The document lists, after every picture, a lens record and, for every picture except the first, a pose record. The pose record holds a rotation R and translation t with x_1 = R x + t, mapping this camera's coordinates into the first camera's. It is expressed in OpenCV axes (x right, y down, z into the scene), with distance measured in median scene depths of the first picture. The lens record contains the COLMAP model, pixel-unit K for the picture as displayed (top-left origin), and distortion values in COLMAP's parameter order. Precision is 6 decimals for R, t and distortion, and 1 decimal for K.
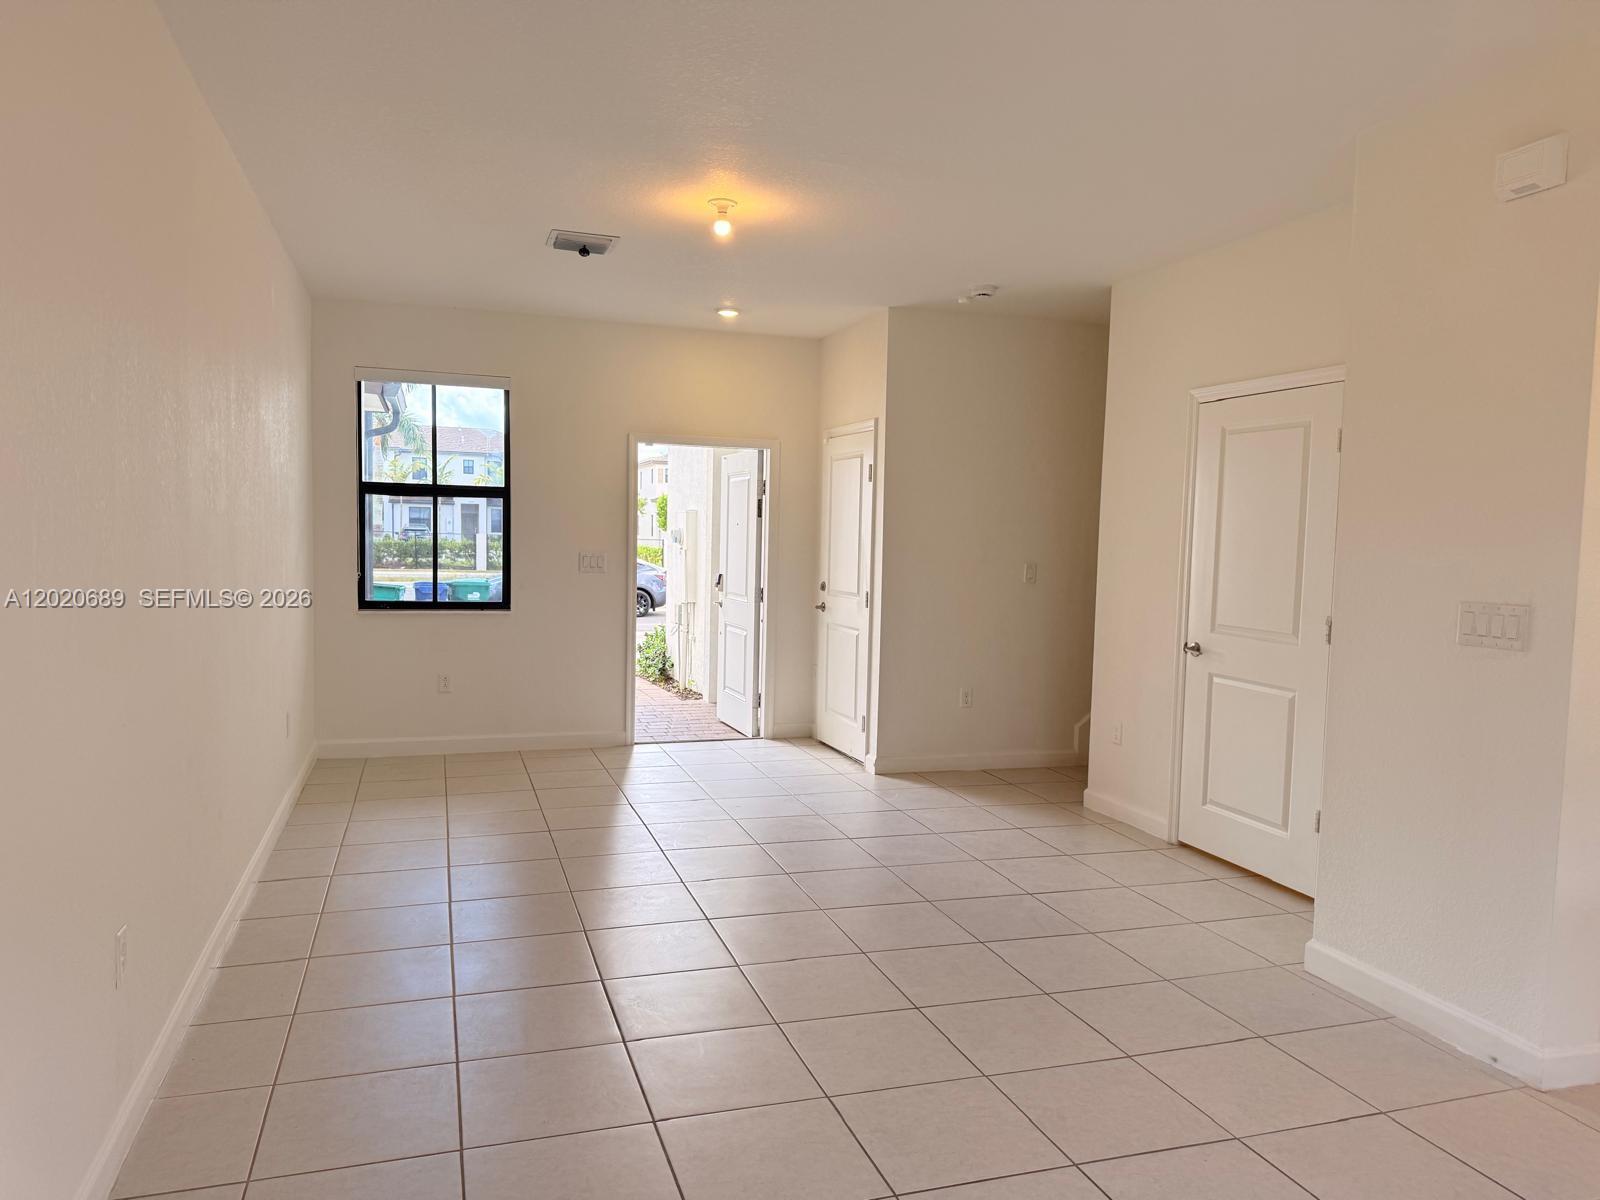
lens RADIAL K [[1130.7, 0, 801.3], [0, 1130.7, 628.5], [0, 0, 1]] dist [0.062263, -0.002072]
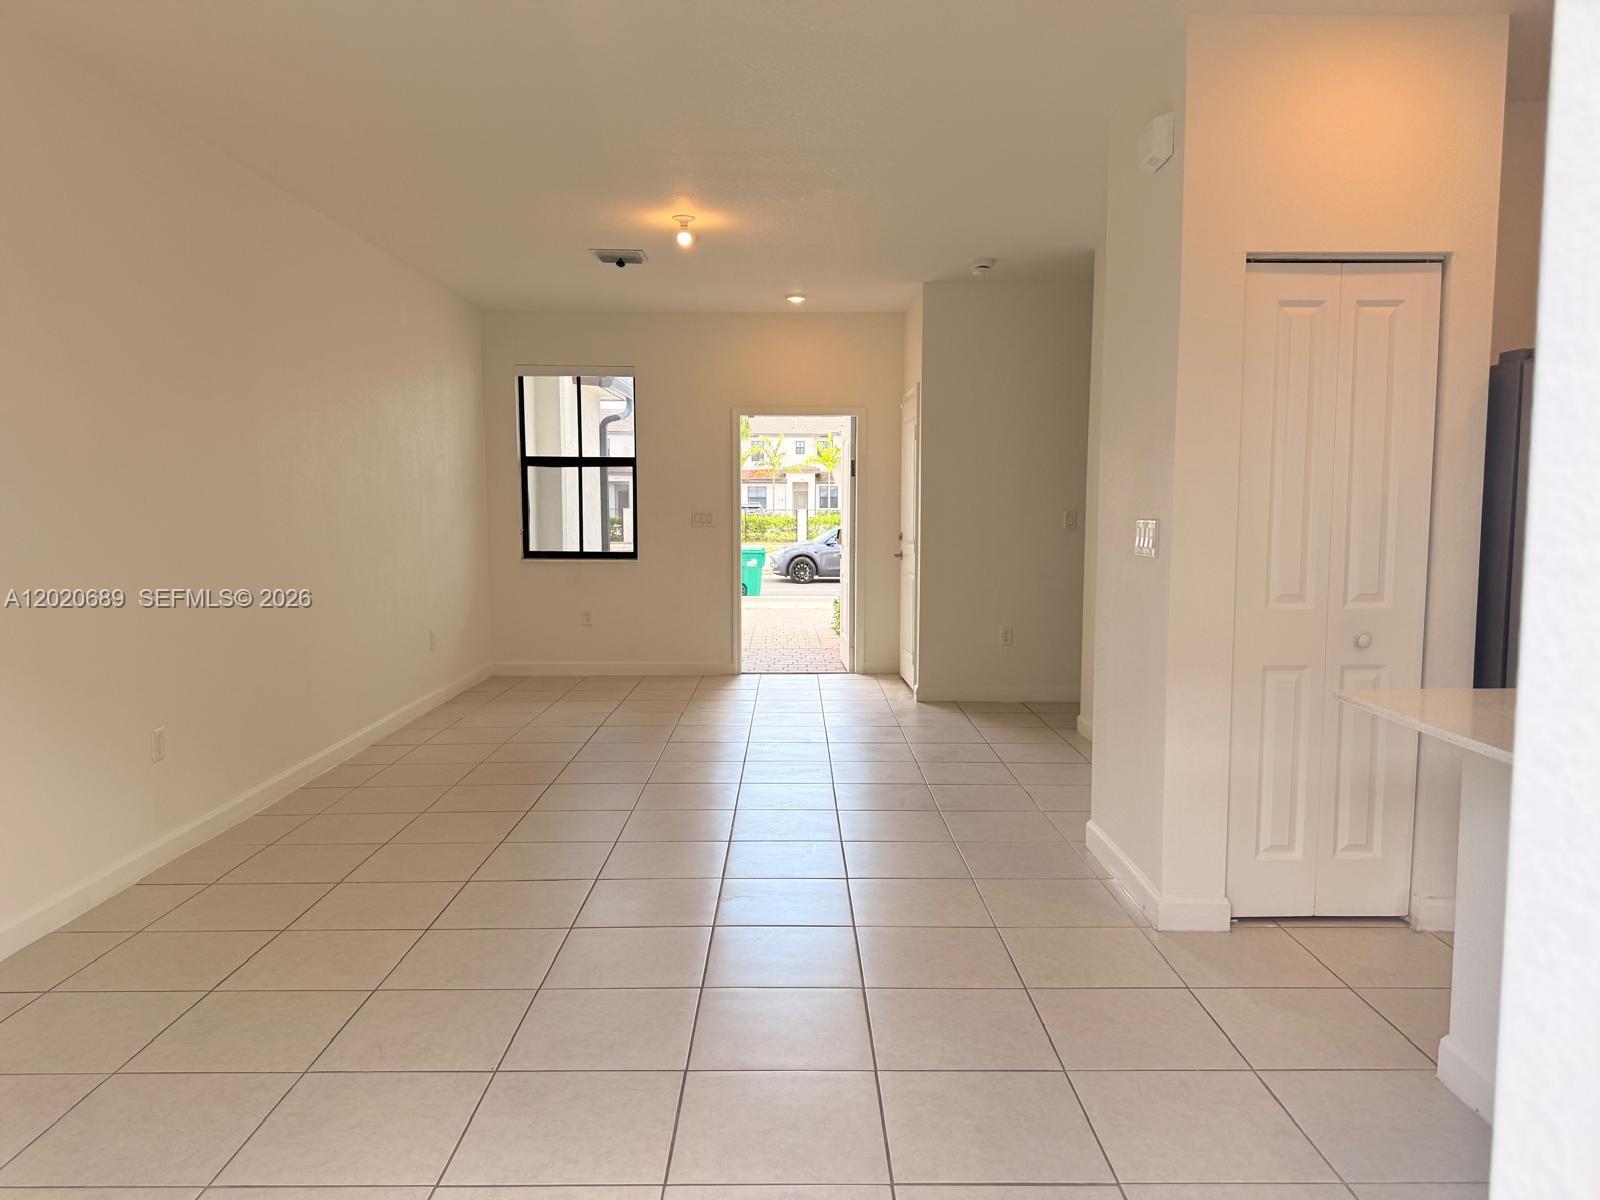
lens RADIAL K [[1124.2, 0, 799.3], [0, 1124.2, 606.0], [0, 0, 1]] dist [0.131998, -0.263971]
pose [[0.951417, 0.006607, -0.307835, 0.287355], [-0.005785, 0.999977, 0.003584, 0.029659], [0.307852, -0.001629, 0.951433, -0.094780]]
